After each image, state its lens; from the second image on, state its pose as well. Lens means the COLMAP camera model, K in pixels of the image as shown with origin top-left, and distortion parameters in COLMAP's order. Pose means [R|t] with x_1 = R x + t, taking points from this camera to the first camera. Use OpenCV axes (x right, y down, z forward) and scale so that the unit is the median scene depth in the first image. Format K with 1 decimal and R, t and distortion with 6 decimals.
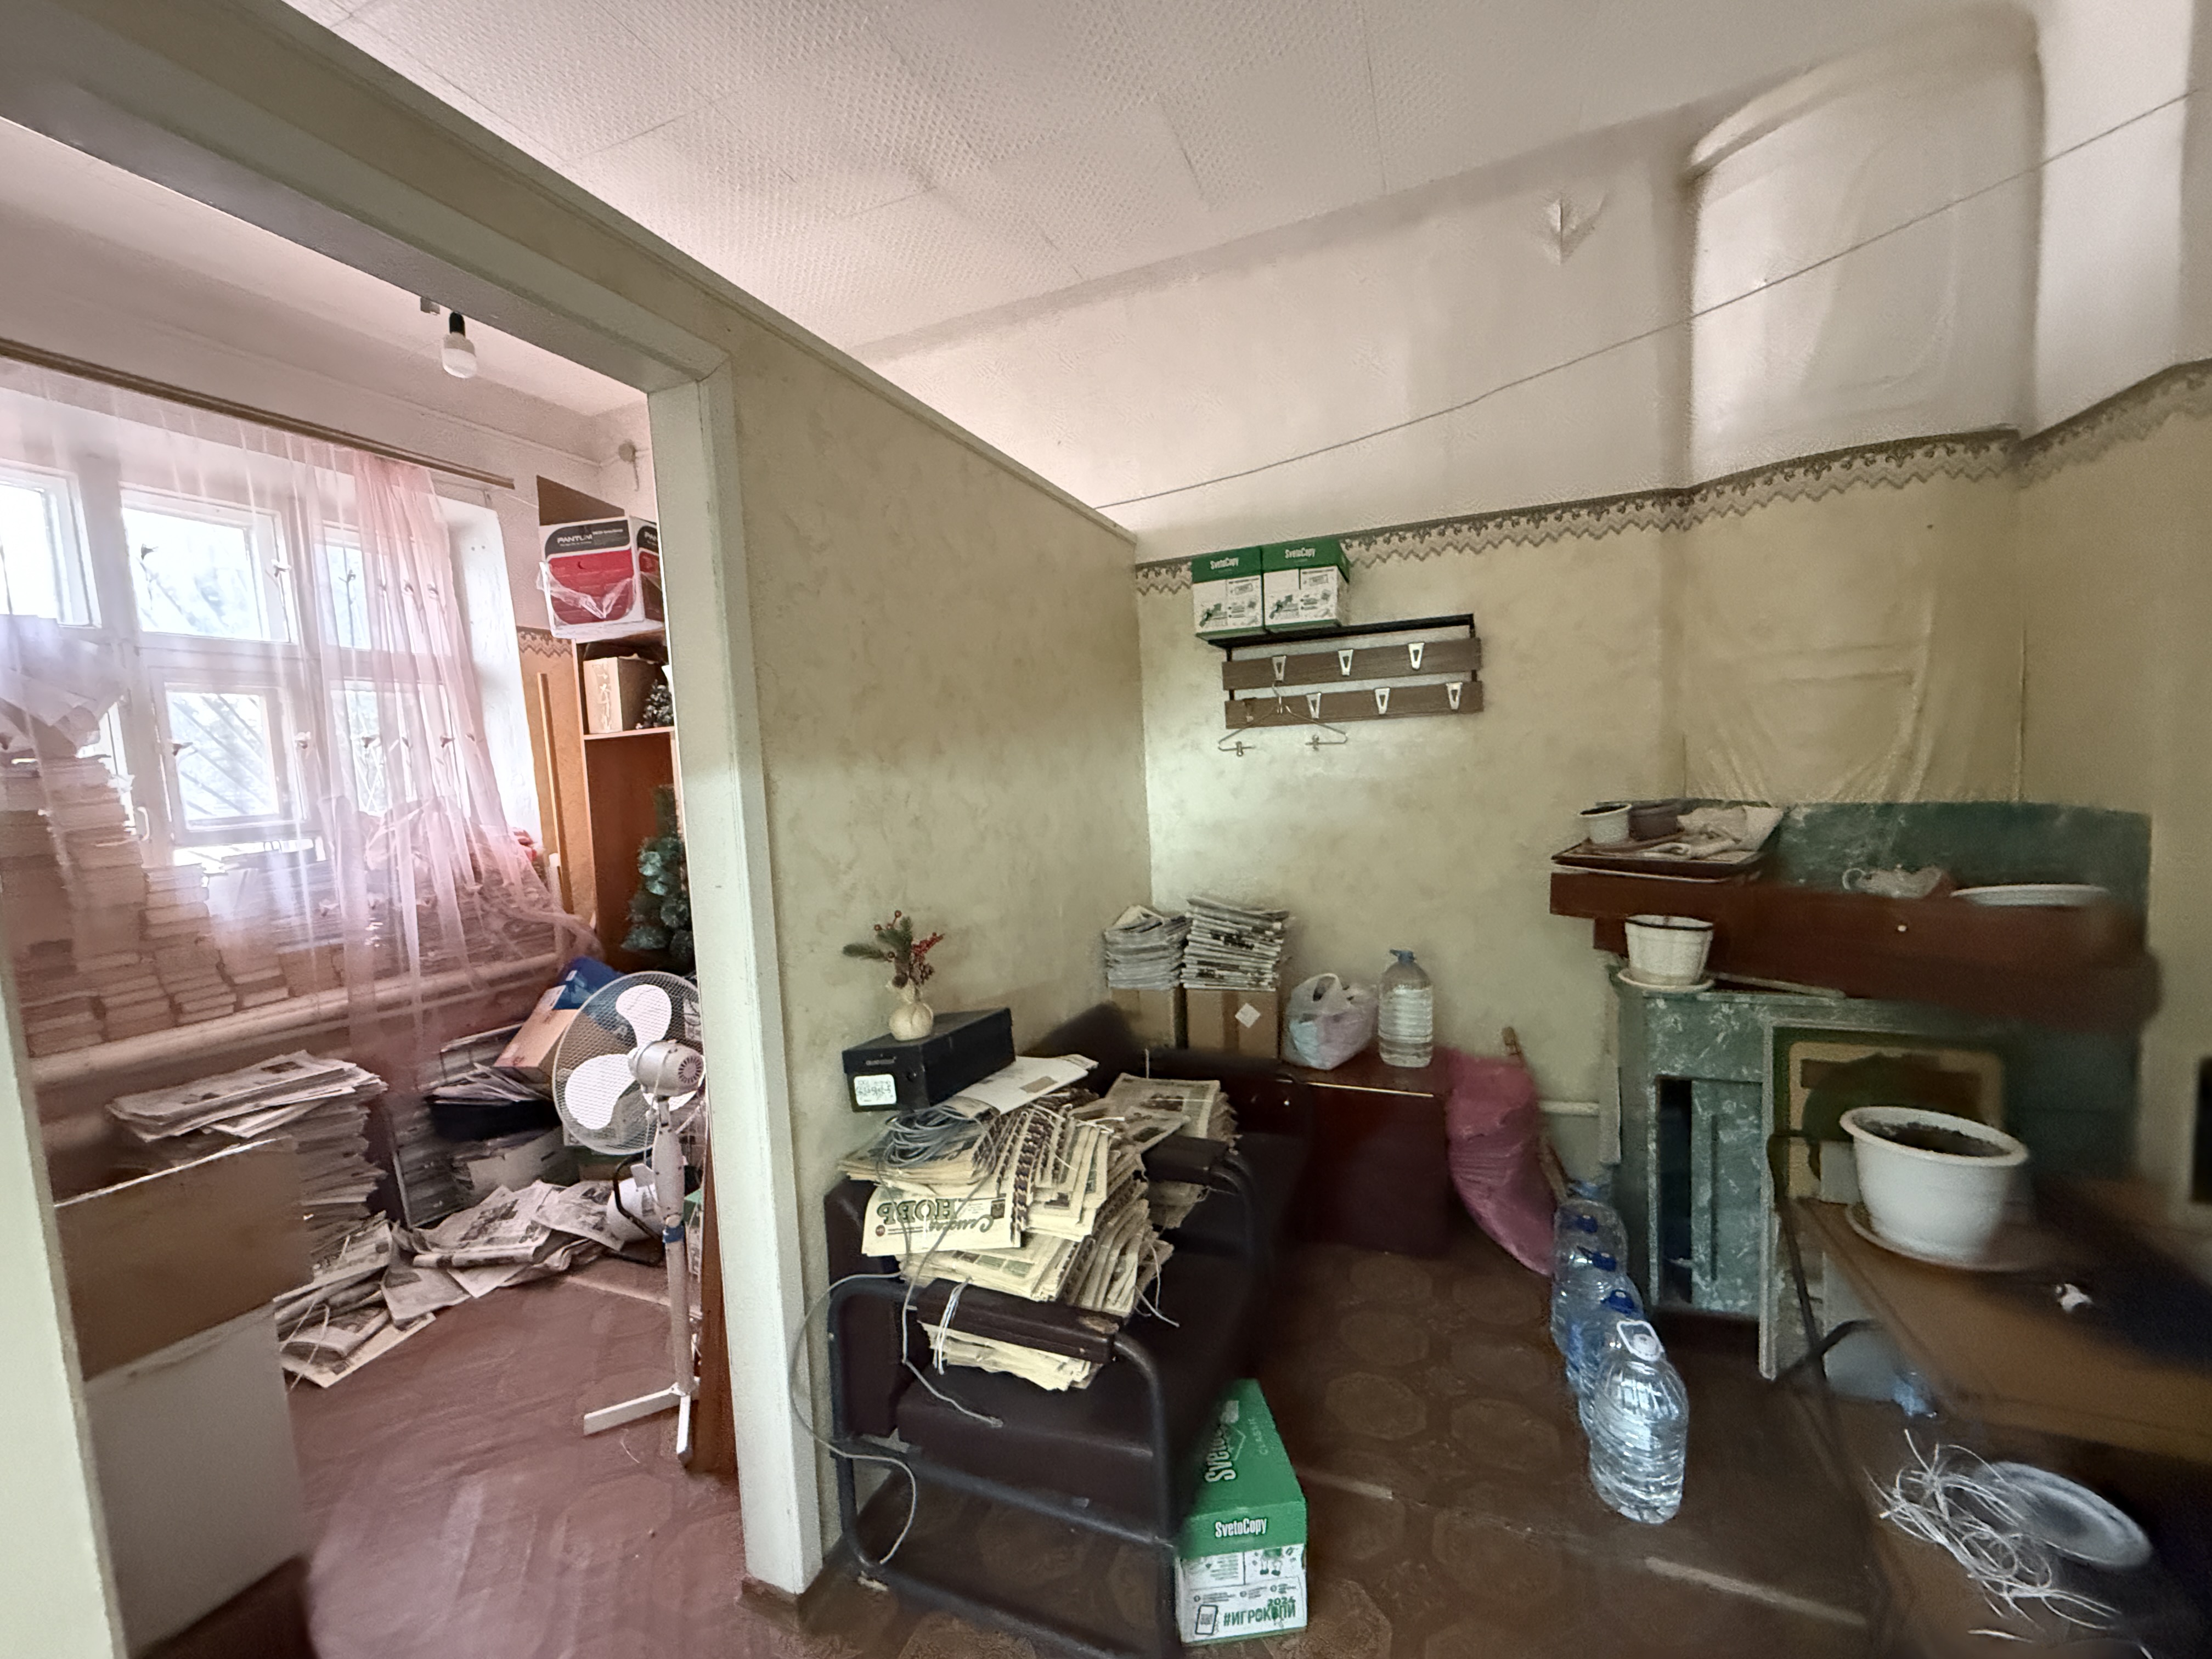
lens RADIAL K [[887.3, 0, 1106.7], [0, 887.3, 831.8], [0, 0, 1]] dist [-0.002175, 0.000243]
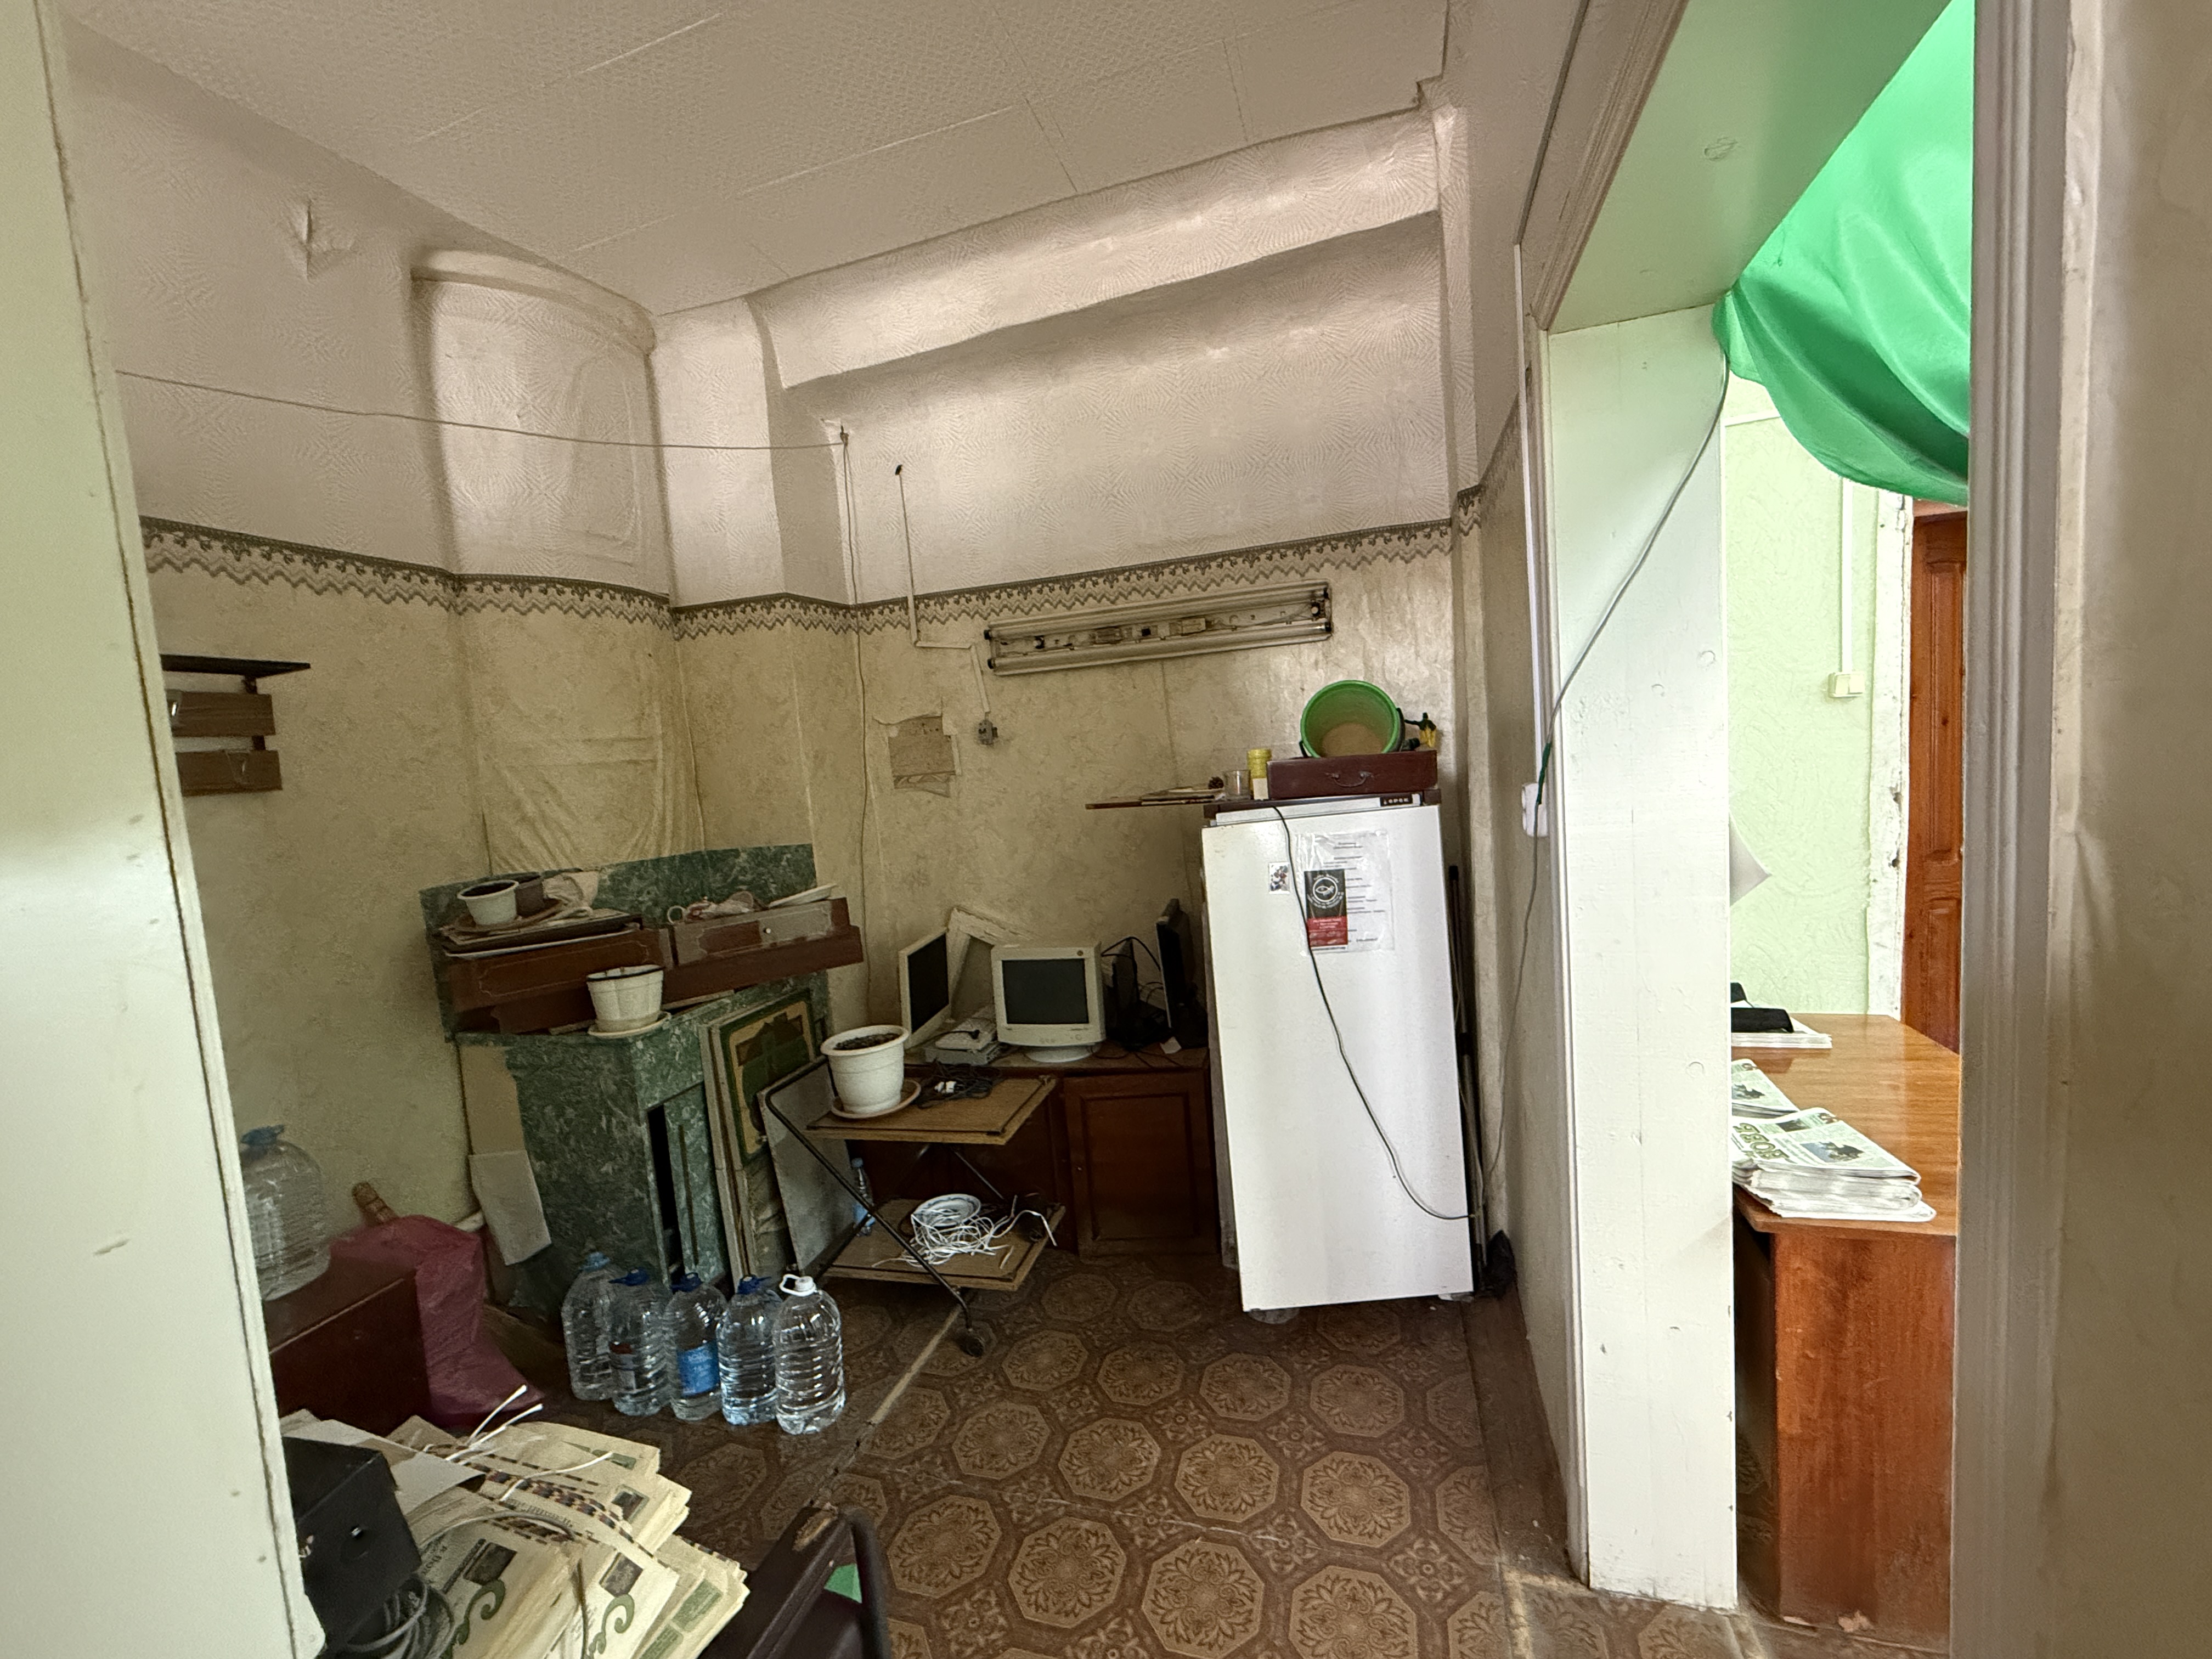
lens RADIAL K [[887.3, 0, 1105.7], [0, 887.3, 829.9], [0, 0, 1]] dist [-0.002175, 0.000243]
pose [[-0.080378, -0.030282, 0.996304, -0.405706], [0.164351, 0.985455, 0.043211, -0.017728], [-0.983122, 0.167217, -0.074232, 0.367582]]
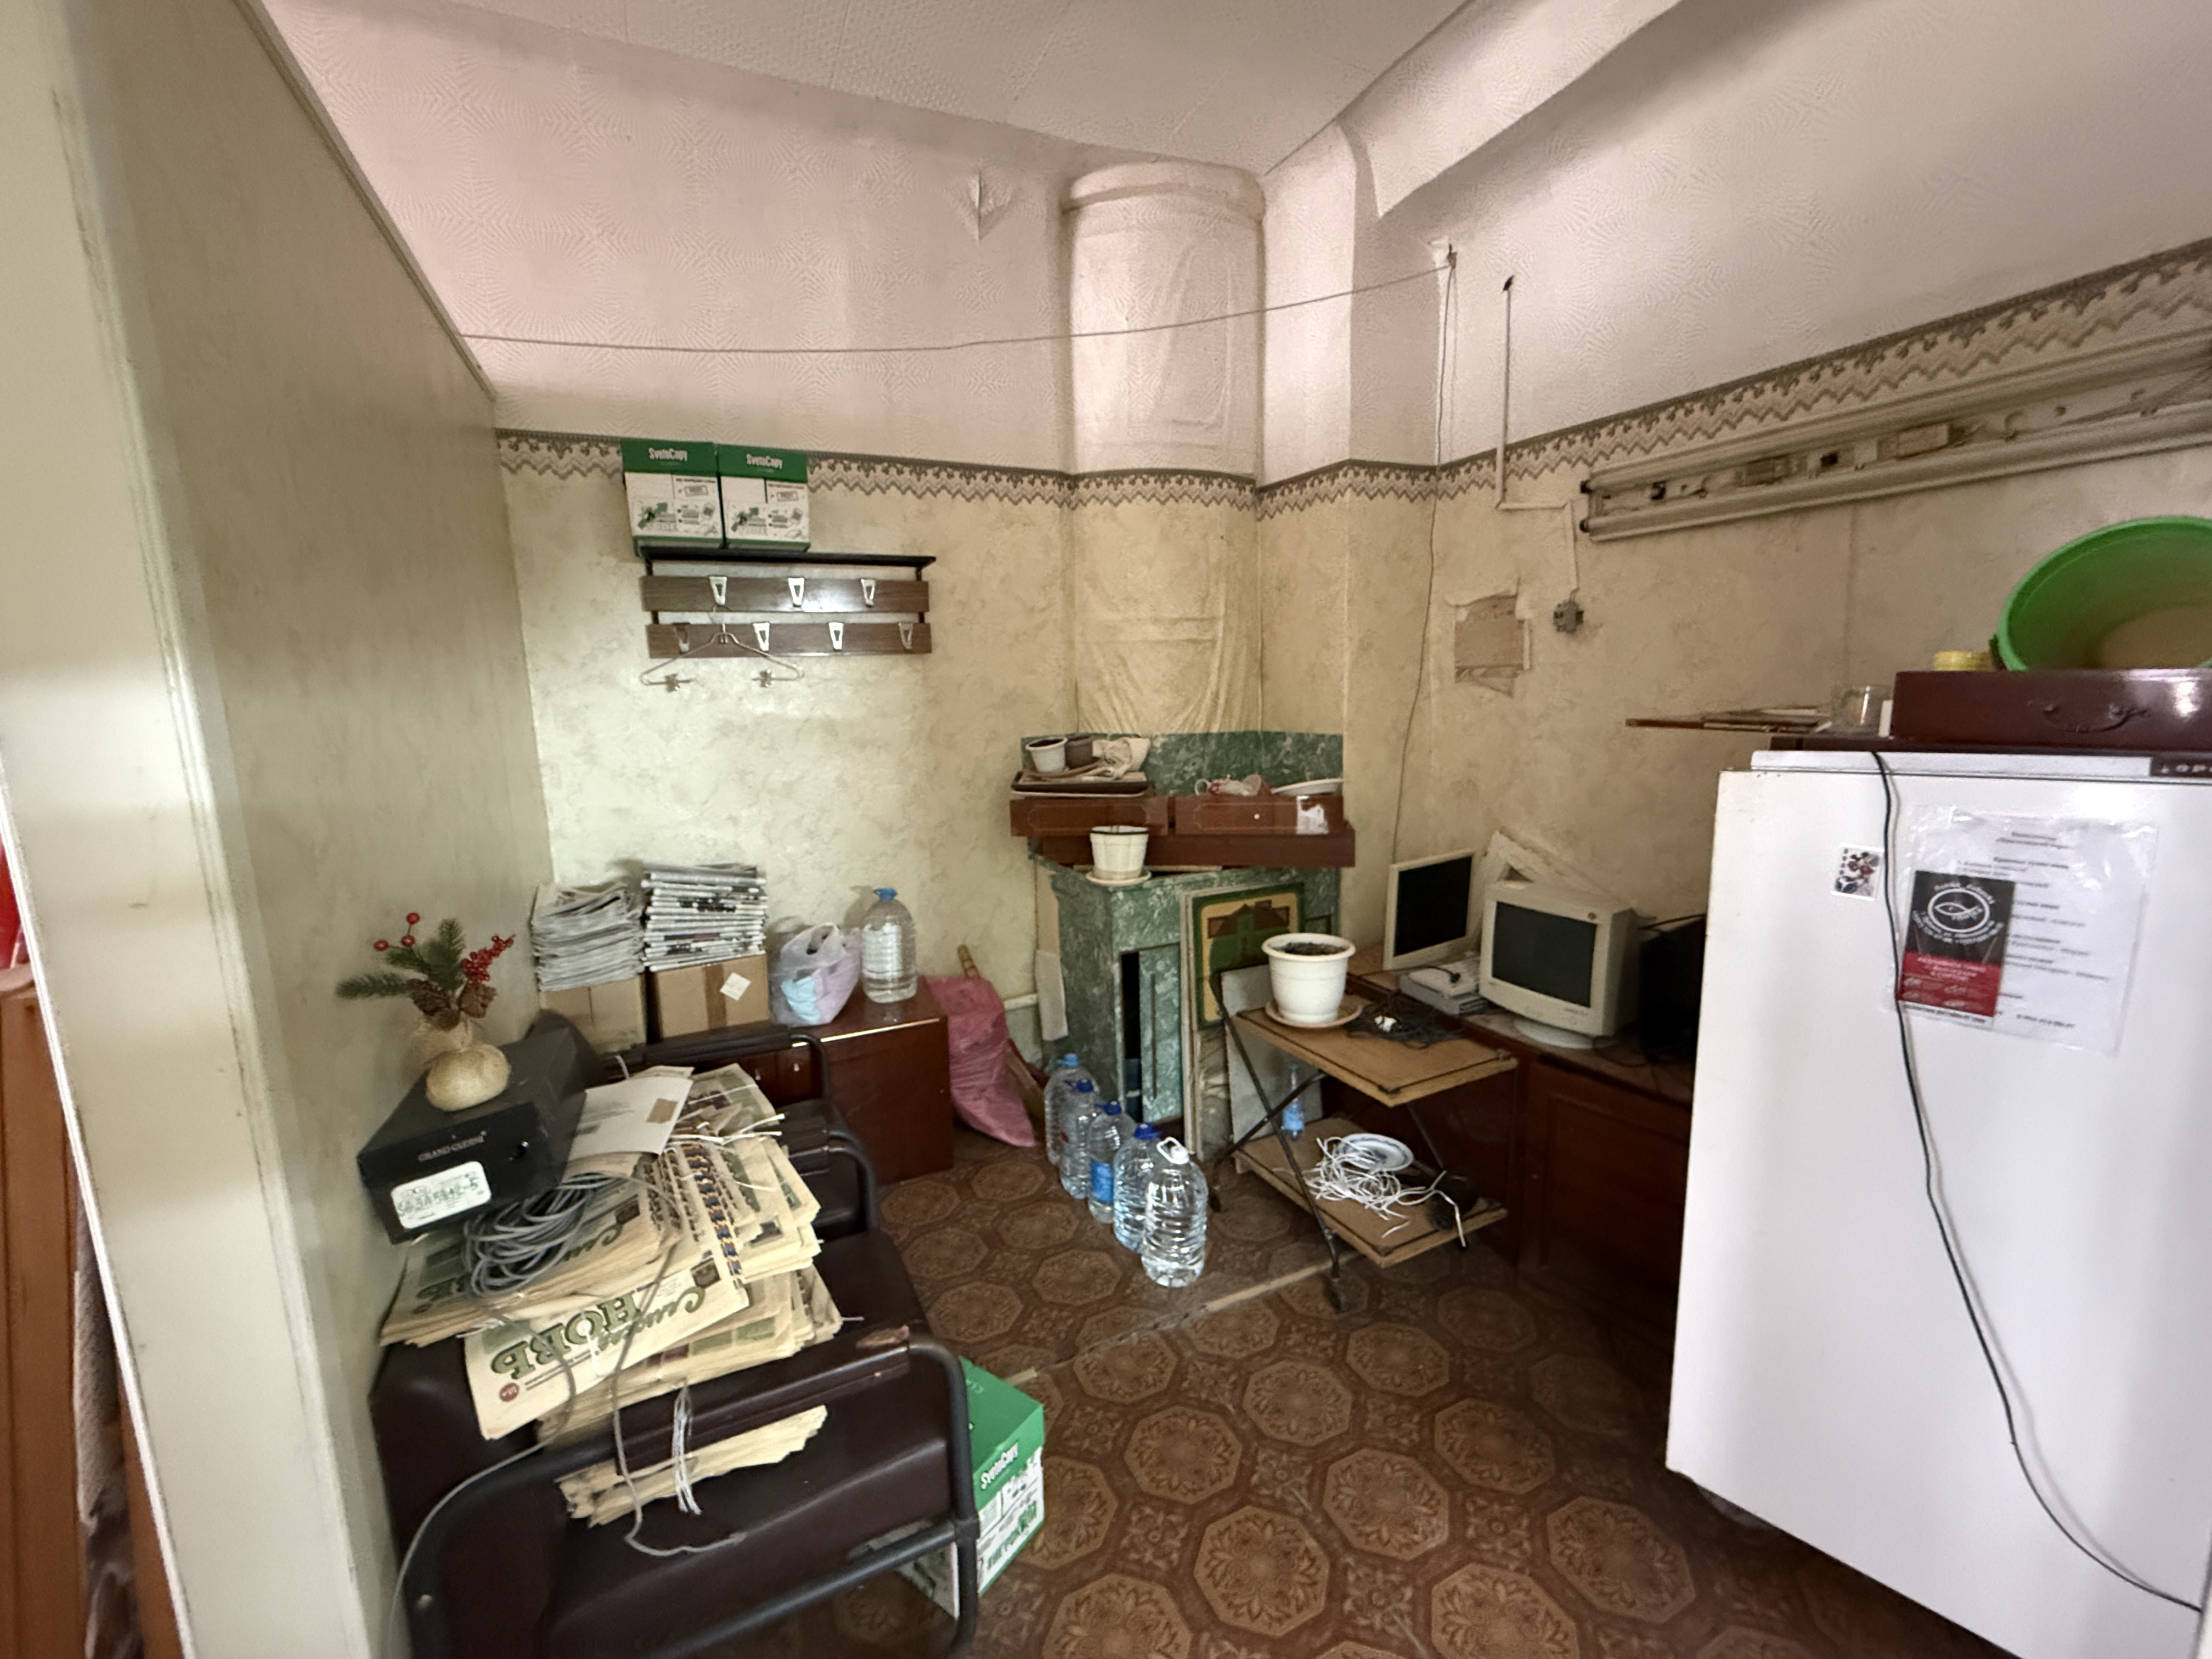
lens RADIAL K [[887.3, 0, 1105.1], [0, 887.3, 831.5], [0, 0, 1]] dist [-0.002175, 0.000243]
pose [[0.671533, -0.092752, 0.735147, -0.235154], [0.053900, 0.995621, 0.076379, 0.006364], [-0.739012, -0.011666, 0.673591, 0.139049]]
